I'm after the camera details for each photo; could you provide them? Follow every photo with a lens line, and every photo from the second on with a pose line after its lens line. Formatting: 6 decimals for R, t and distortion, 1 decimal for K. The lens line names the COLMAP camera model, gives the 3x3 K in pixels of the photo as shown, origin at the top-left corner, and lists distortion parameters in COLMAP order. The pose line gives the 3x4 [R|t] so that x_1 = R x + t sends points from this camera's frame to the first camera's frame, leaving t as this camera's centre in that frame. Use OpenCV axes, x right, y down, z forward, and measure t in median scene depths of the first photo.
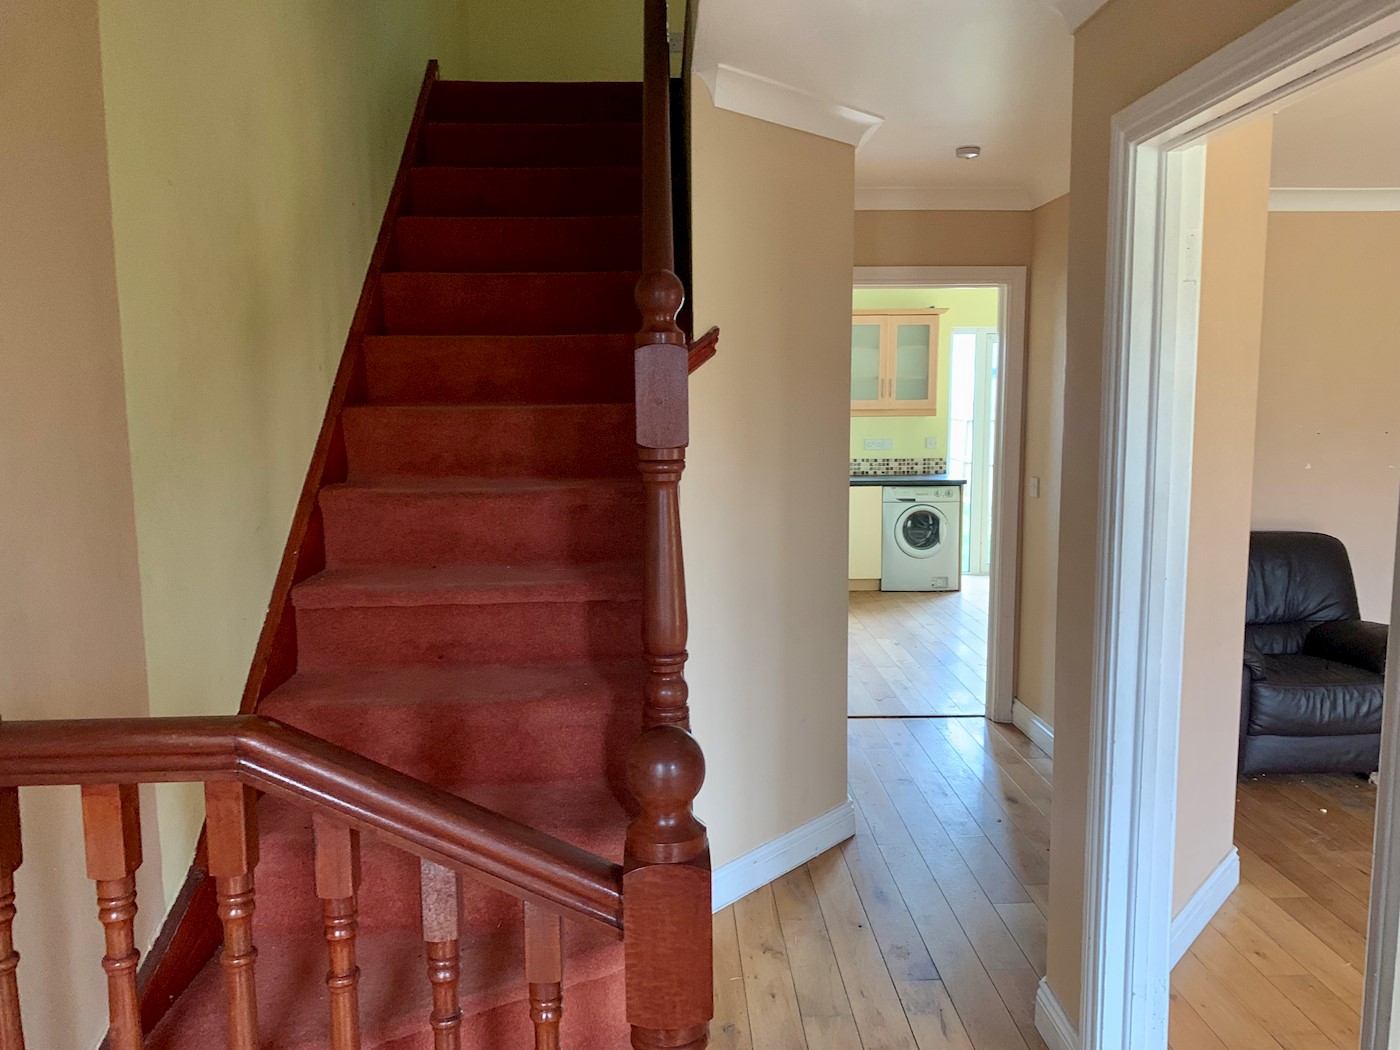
lens RADIAL K [[1067.6, 0, 697.5], [0, 1067.6, 531.3], [0, 0, 1]] dist [0.009793, -0.001004]
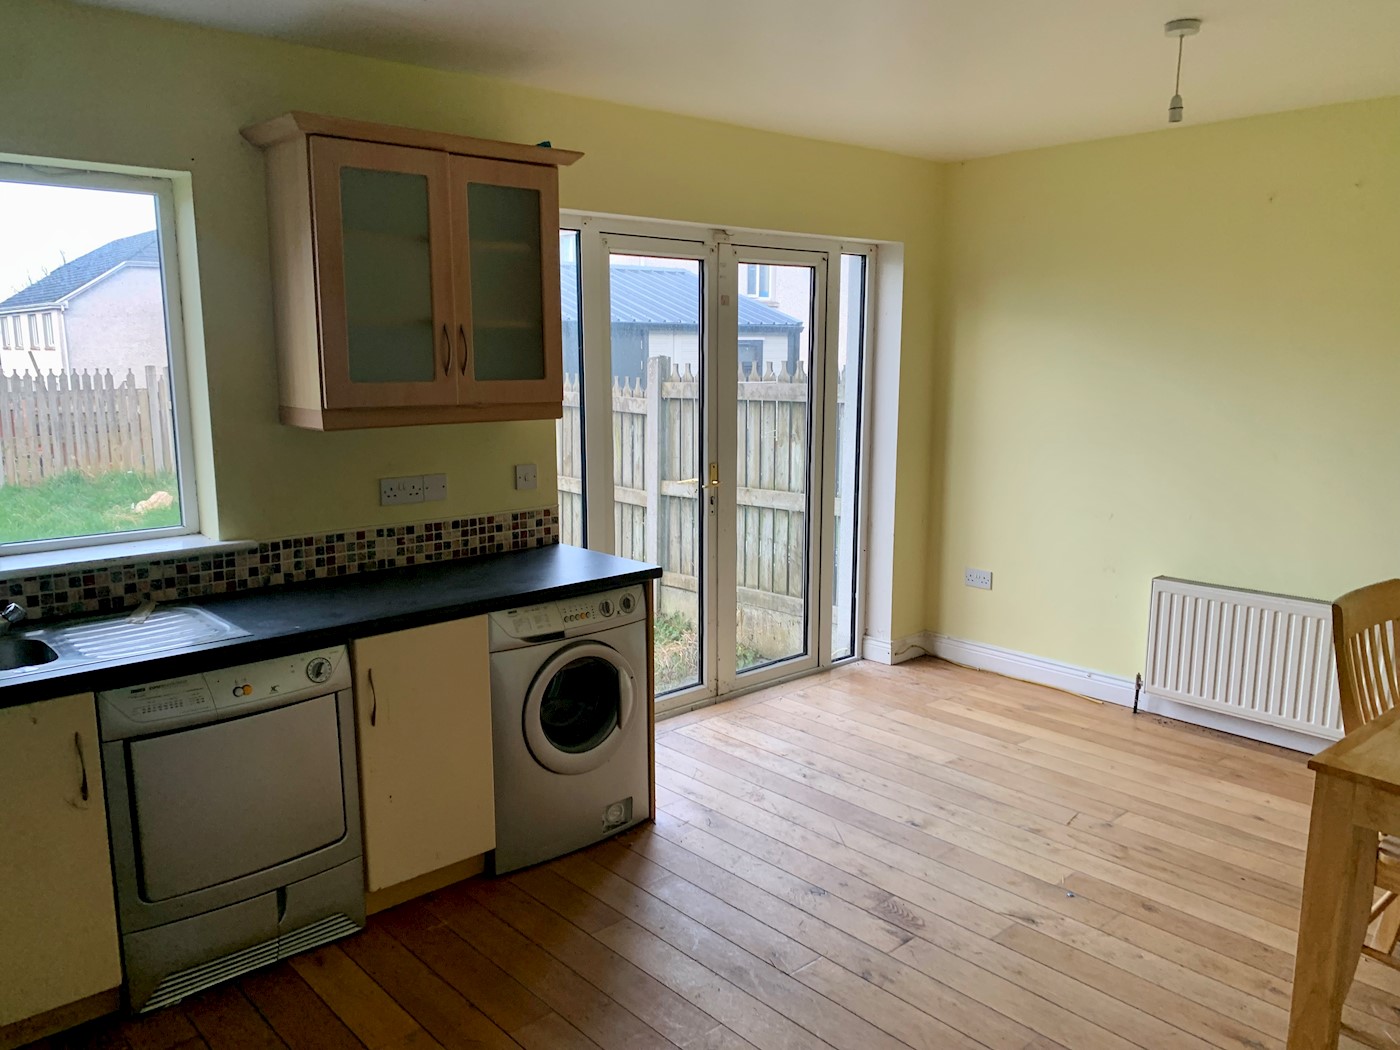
lens RADIAL K [[1041.1, 0, 695.9], [0, 1041.1, 542.7], [0, 0, 1]] dist [0.005789, -0.041261]
pose [[0.772732, -0.109303, 0.625250, 0.003808], [0.075189, 0.993889, 0.080822, -0.085363], [-0.630263, -0.015442, 0.776228, 0.626341]]
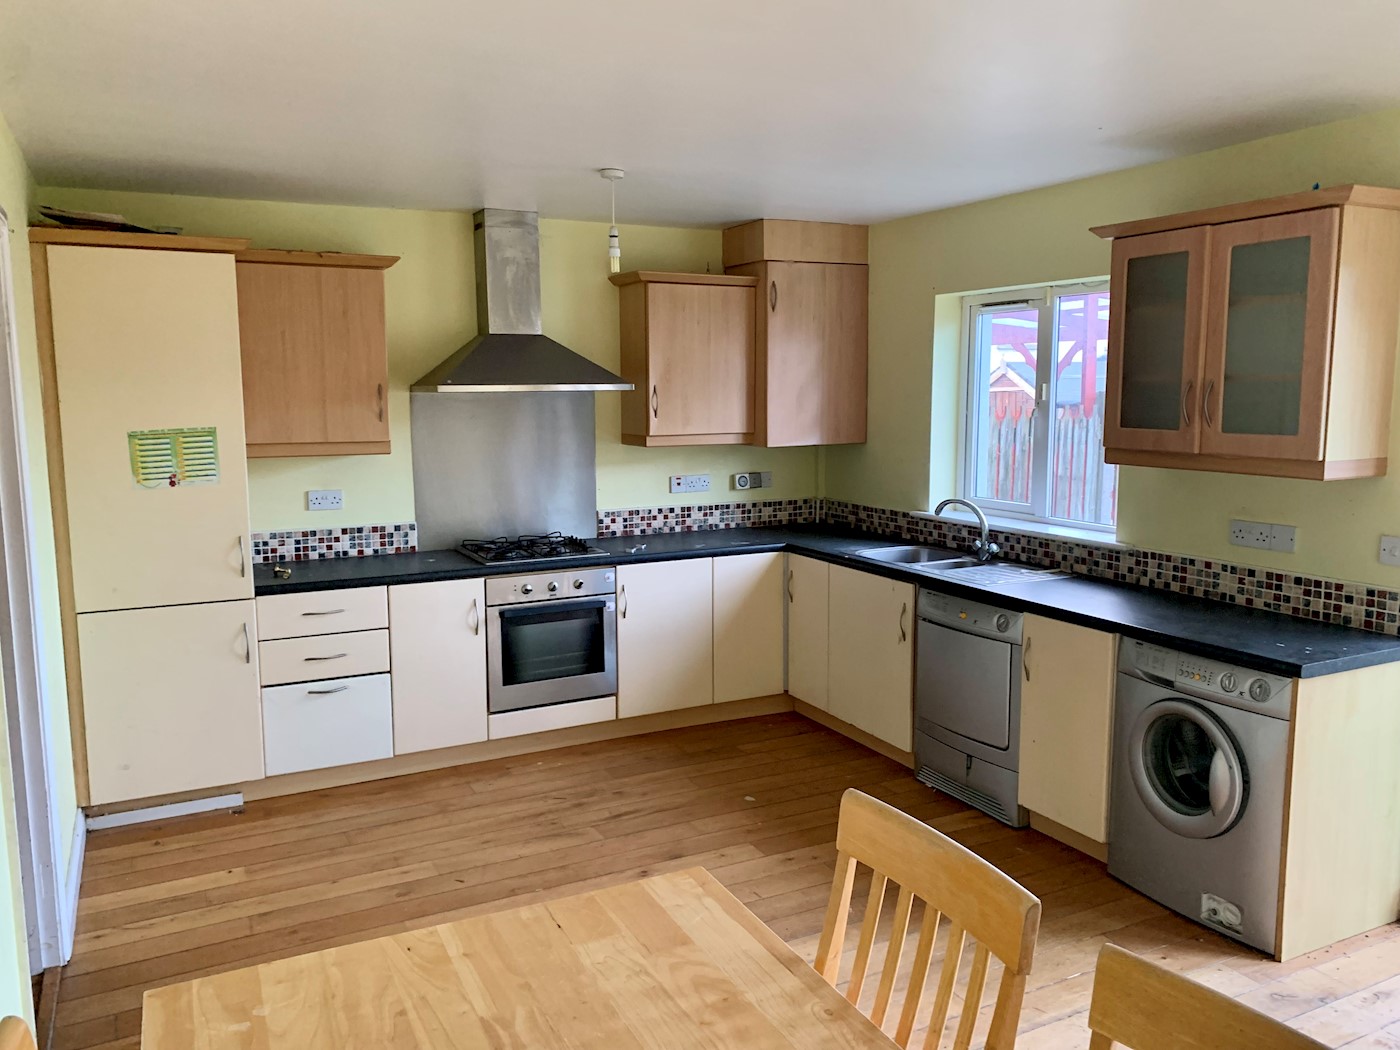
lens RADIAL K [[1066.6, 0, 689.4], [0, 1066.6, 520.6], [0, 0, 1]] dist [0.007913, -0.010767]
pose [[0.421607, 0.120225, -0.898773, 0.449485], [-0.114617, 0.990287, 0.078701, -0.094661], [0.899506, 0.069834, 0.431292, 0.617333]]
